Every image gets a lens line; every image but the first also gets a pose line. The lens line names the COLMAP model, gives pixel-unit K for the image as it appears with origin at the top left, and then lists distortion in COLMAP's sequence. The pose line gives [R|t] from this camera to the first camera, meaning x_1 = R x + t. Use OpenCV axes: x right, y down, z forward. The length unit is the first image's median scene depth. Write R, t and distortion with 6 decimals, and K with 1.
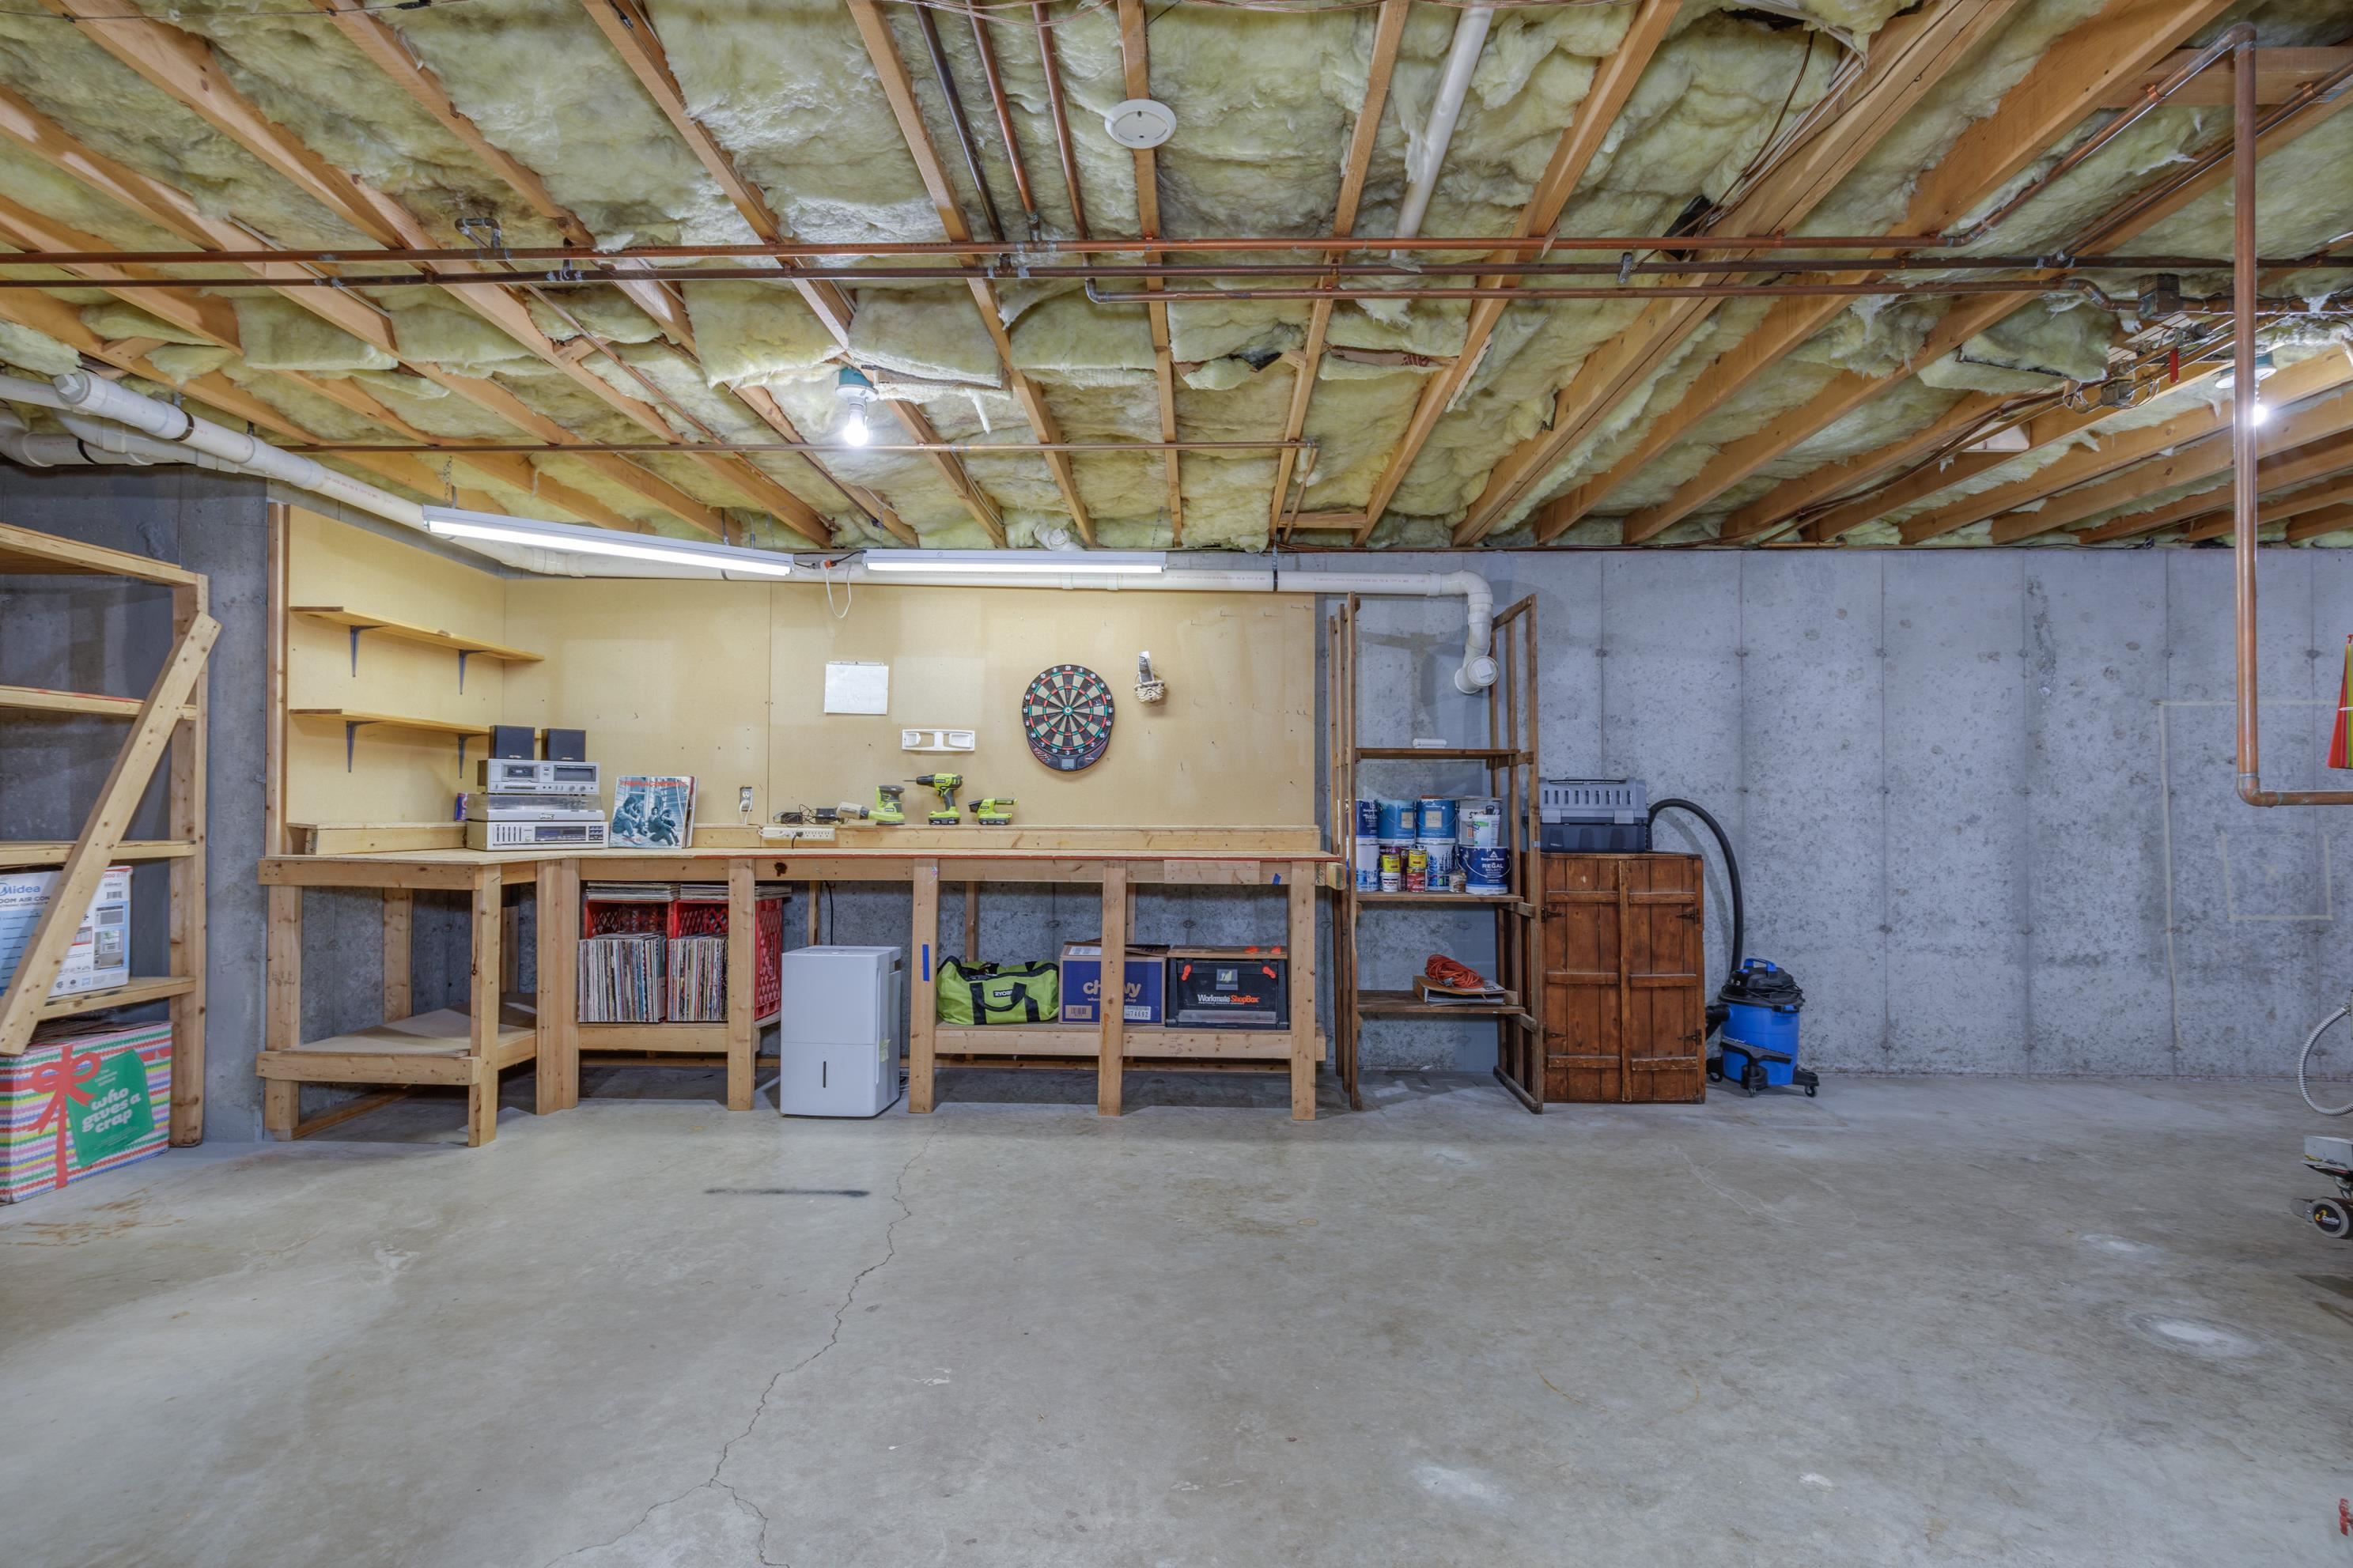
lens RADIAL K [[1076.4, 0, 1177.4], [0, 1076.4, 798.2], [0, 0, 1]] dist [0.000370, -0.000287]
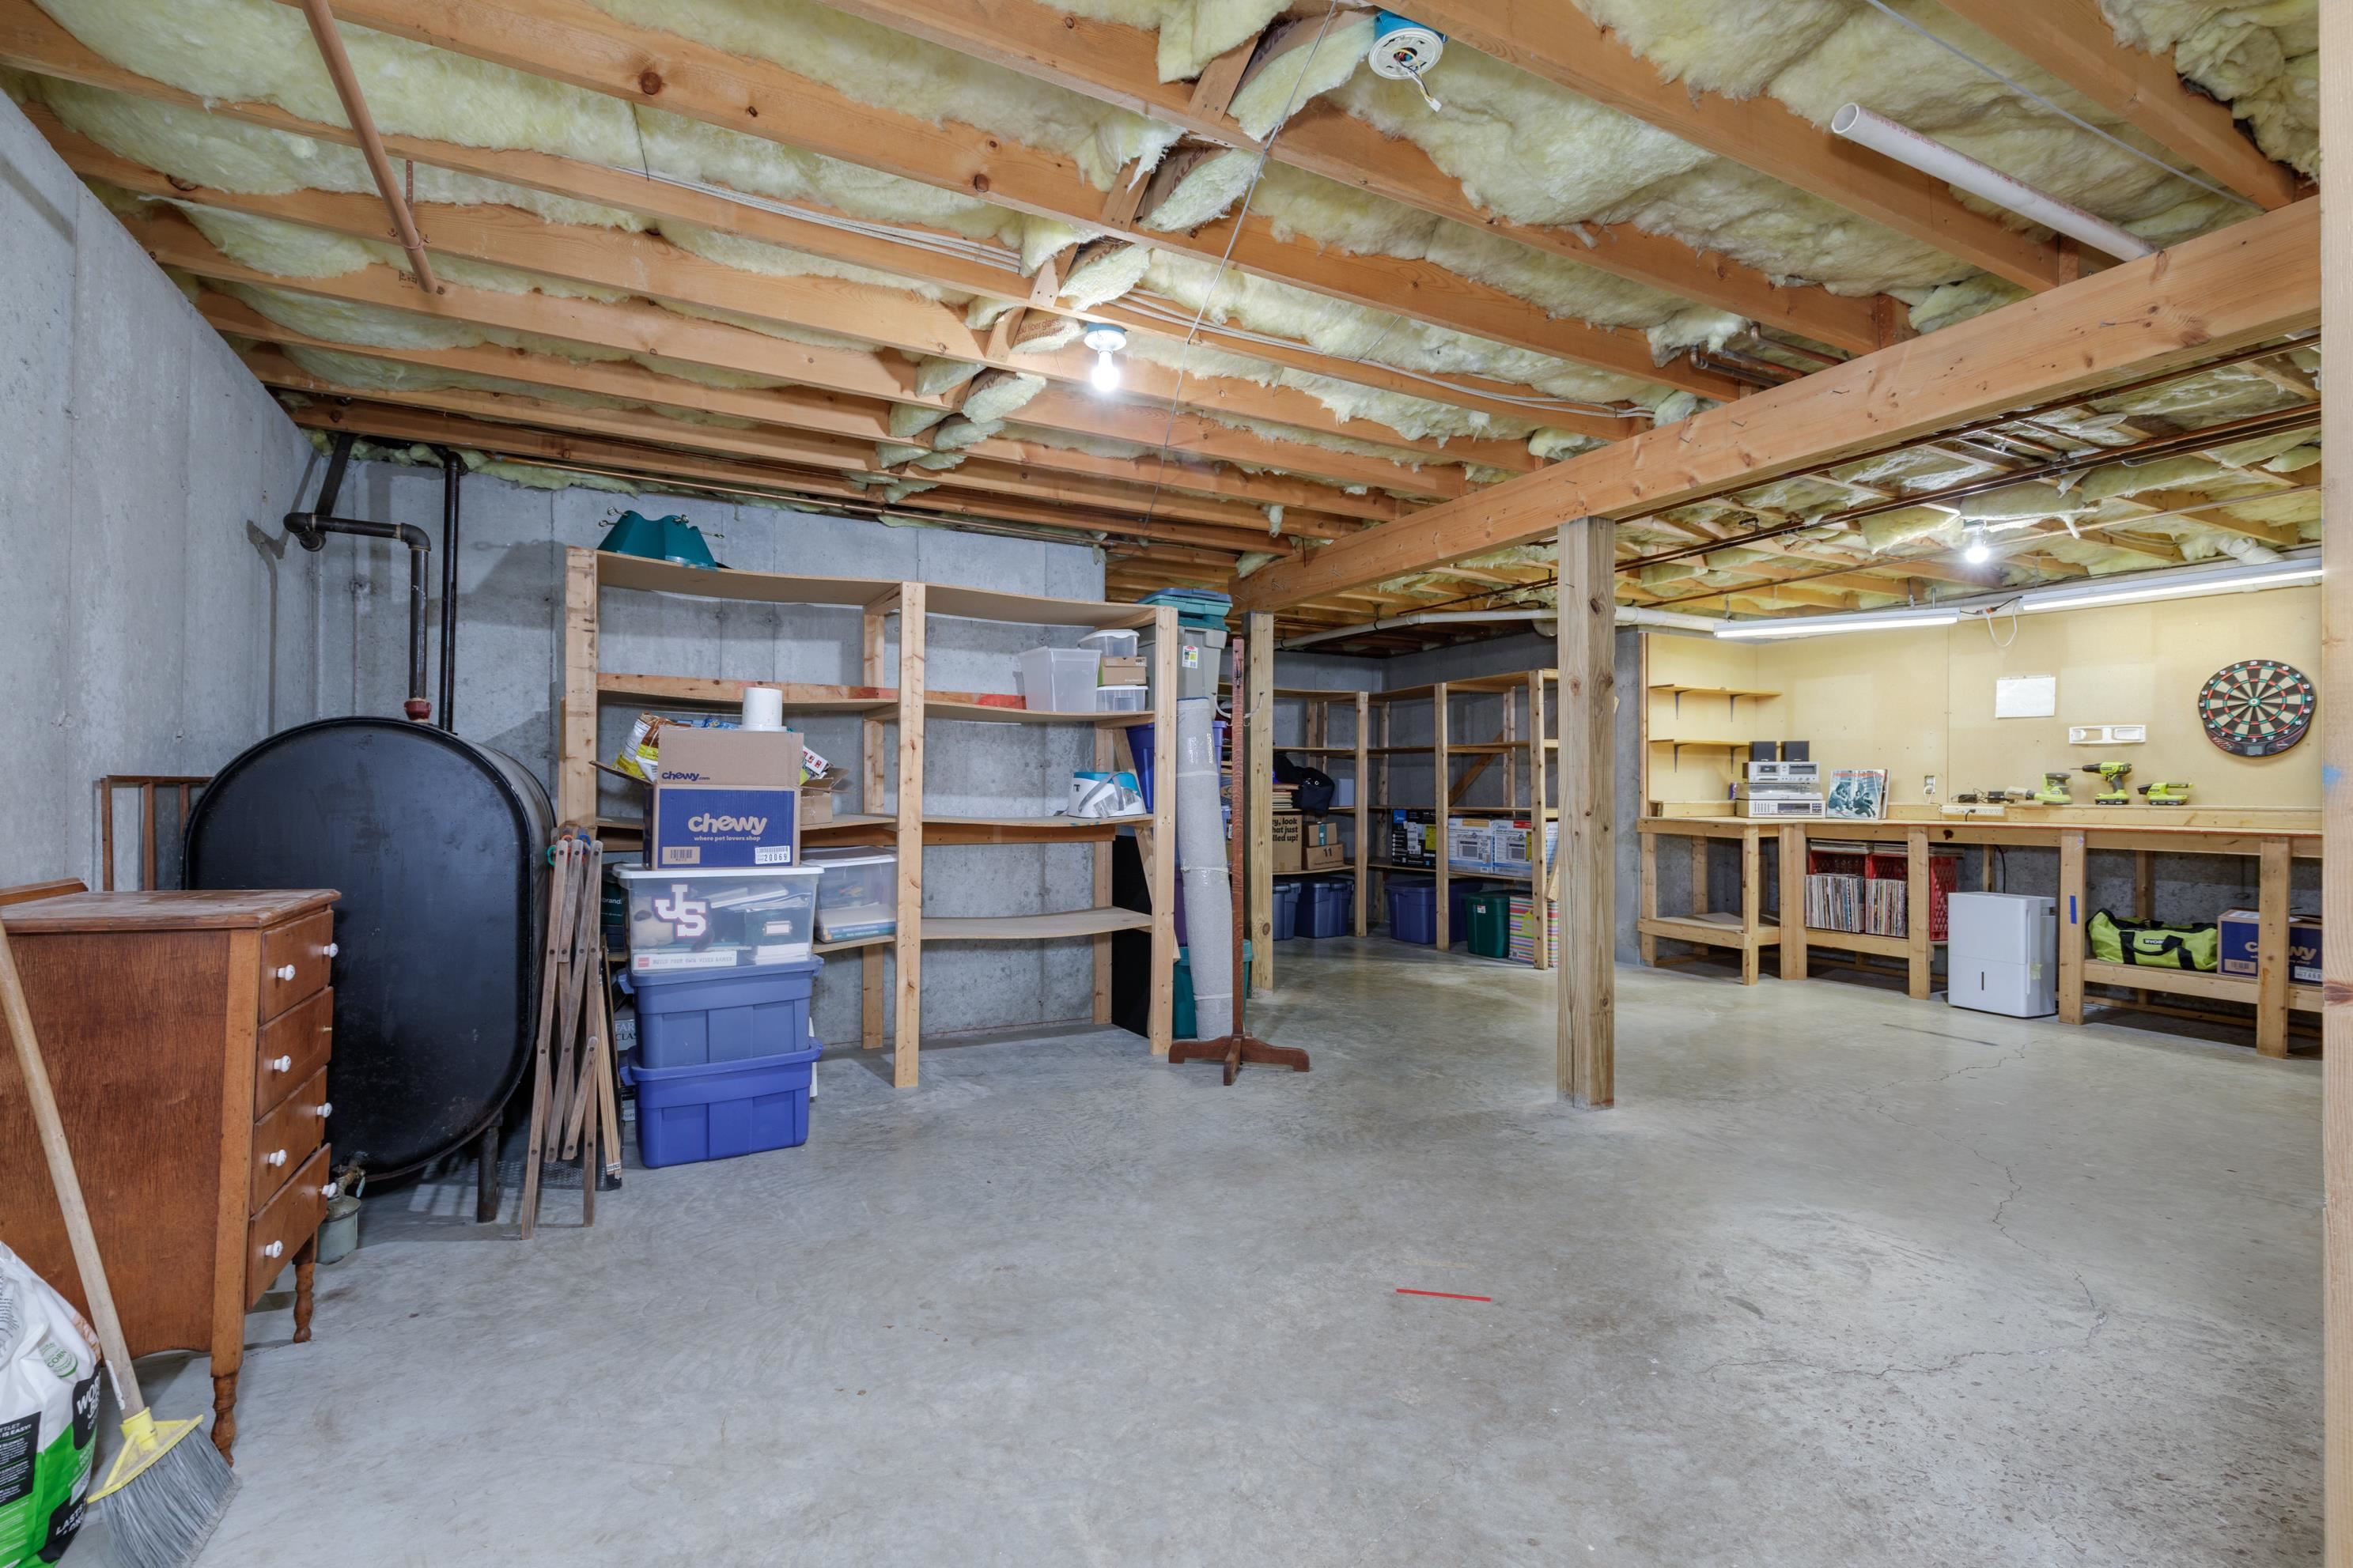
lens RADIAL K [[1076.4, 0, 1177.4], [0, 1076.4, 785.2], [0, 0, 1]] dist [0.000370, -0.000287]
pose [[0.503230, -0.006494, -0.864128, 0.320797], [0.013128, 0.999914, 0.000130, -0.012084], [0.864053, -0.011410, 0.503271, -0.547571]]
